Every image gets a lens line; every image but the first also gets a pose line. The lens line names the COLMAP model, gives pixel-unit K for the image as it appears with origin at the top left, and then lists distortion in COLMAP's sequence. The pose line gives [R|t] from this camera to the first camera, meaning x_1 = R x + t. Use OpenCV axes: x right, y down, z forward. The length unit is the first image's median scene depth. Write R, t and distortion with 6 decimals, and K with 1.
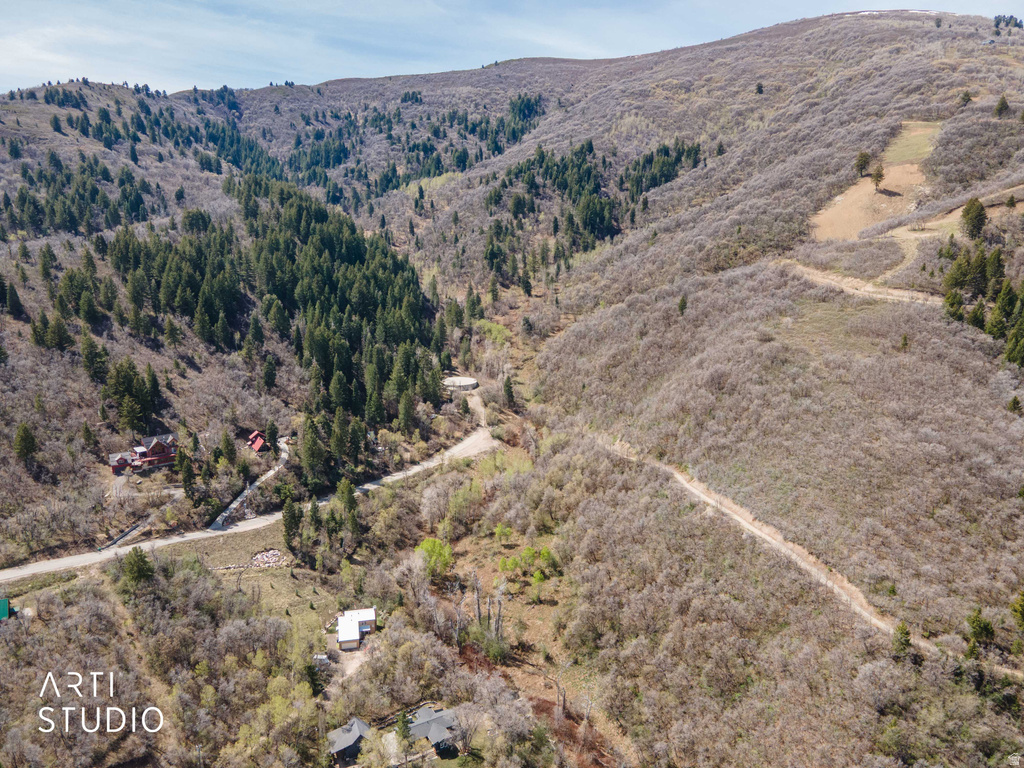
lens RADIAL K [[744.4, 0, 505.3], [0, 744.4, 382.8], [0, 0, 1]] dist [0.055546, 0.000067]
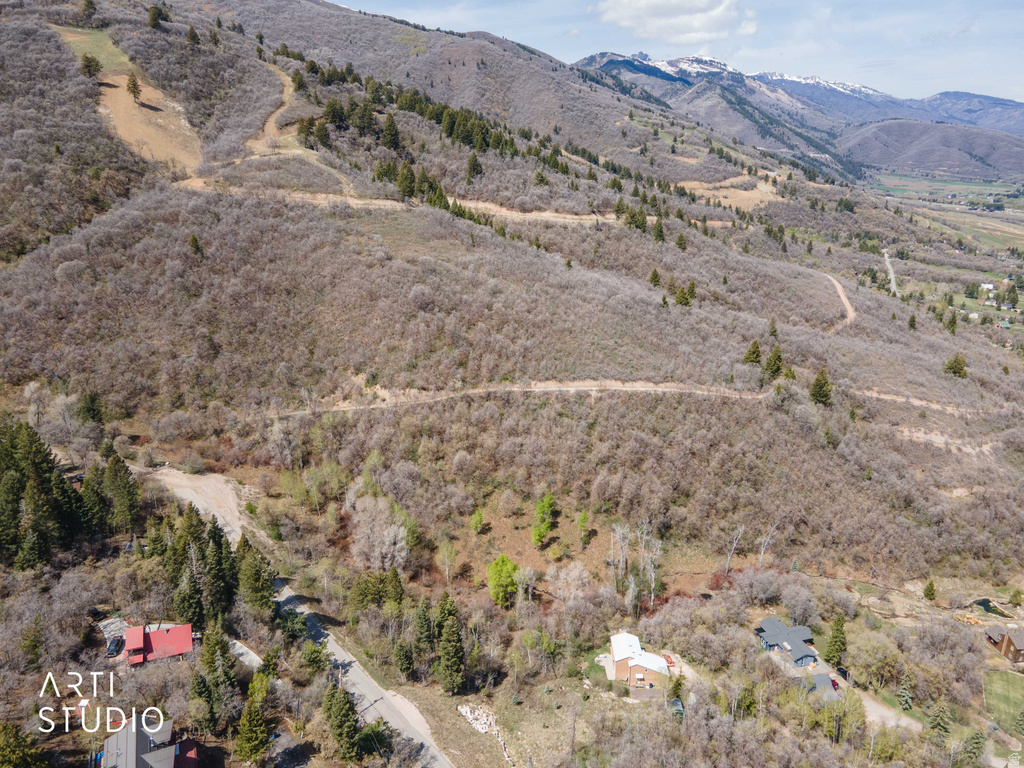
lens RADIAL K [[744.4, 0, 507.3], [0, 744.4, 378.0], [0, 0, 1]] dist [0.055546, 0.000067]
pose [[0.240877, -0.310703, 0.919479, -0.478896], [0.224515, 0.939516, 0.258657, -0.105574], [-0.944231, 0.144133, 0.296065, 0.468757]]
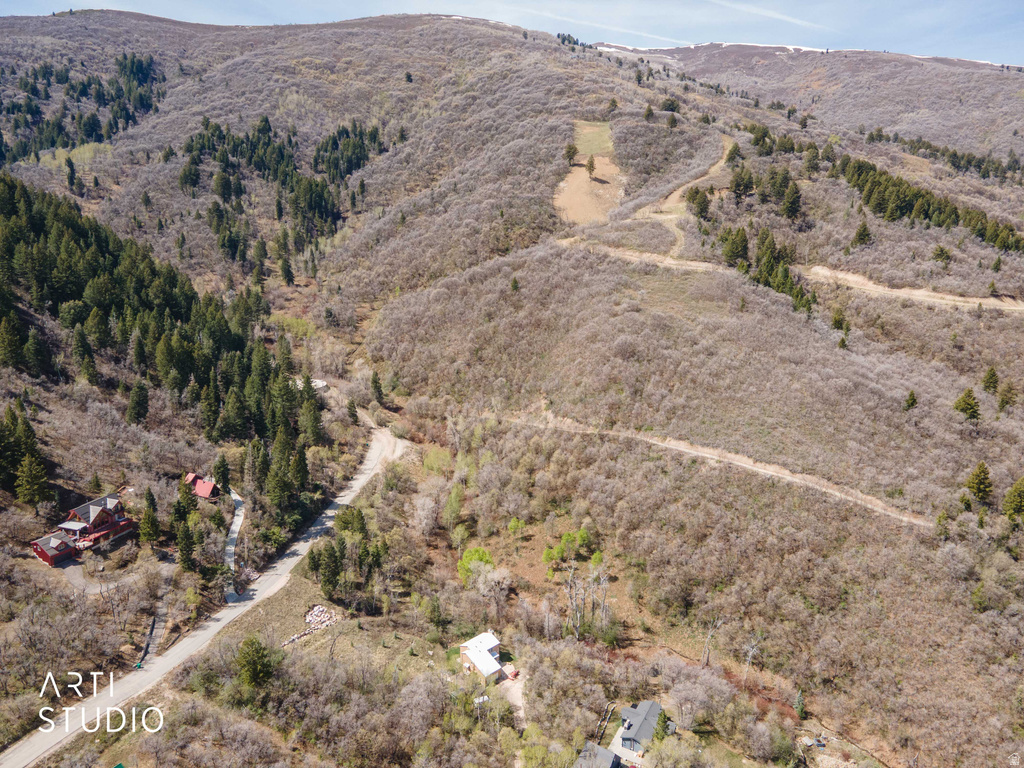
lens RADIAL K [[744.4, 0, 506.3], [0, 744.4, 387.3], [0, 0, 1]] dist [0.055546, 0.000067]
pose [[0.851440, -0.127631, 0.508685, -0.324844], [0.115022, 0.991765, 0.056312, -0.023073], [-0.511683, 0.010564, 0.859109, 0.117150]]
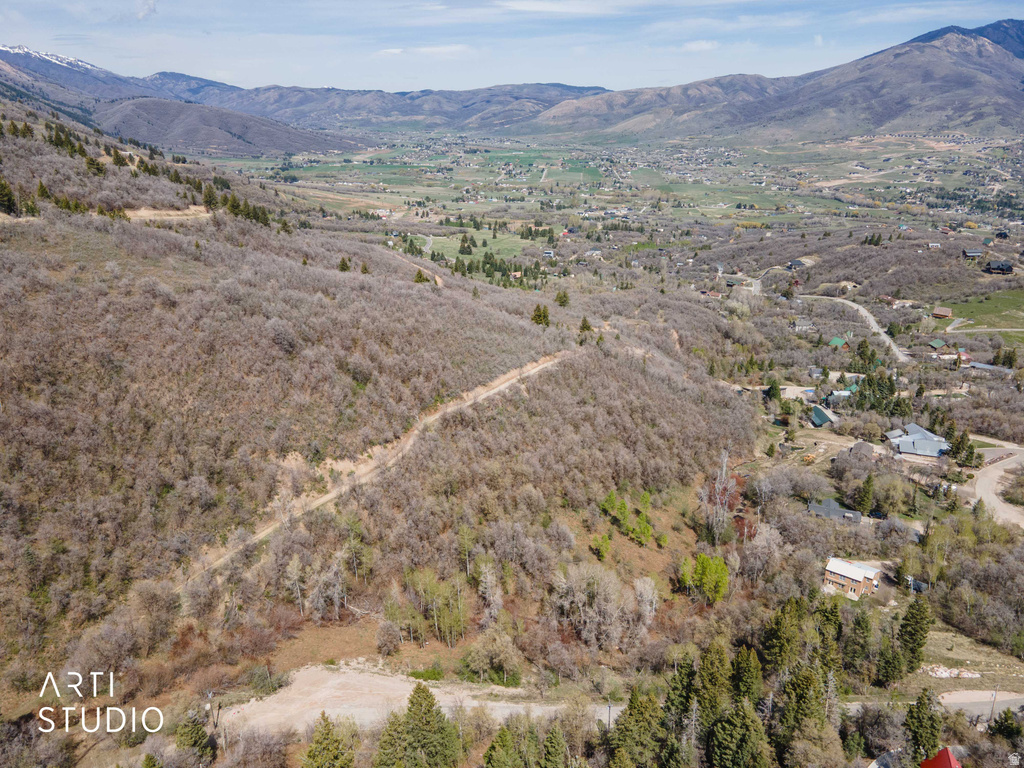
lens RADIAL K [[744.4, 0, 504.2], [0, 744.4, 384.3], [0, 0, 1]] dist [0.055546, 0.000067]
pose [[-0.617670, -0.276179, 0.736348, -0.298290], [0.181747, 0.860834, 0.475324, -0.207884], [-0.765148, 0.427422, -0.481517, 0.923222]]
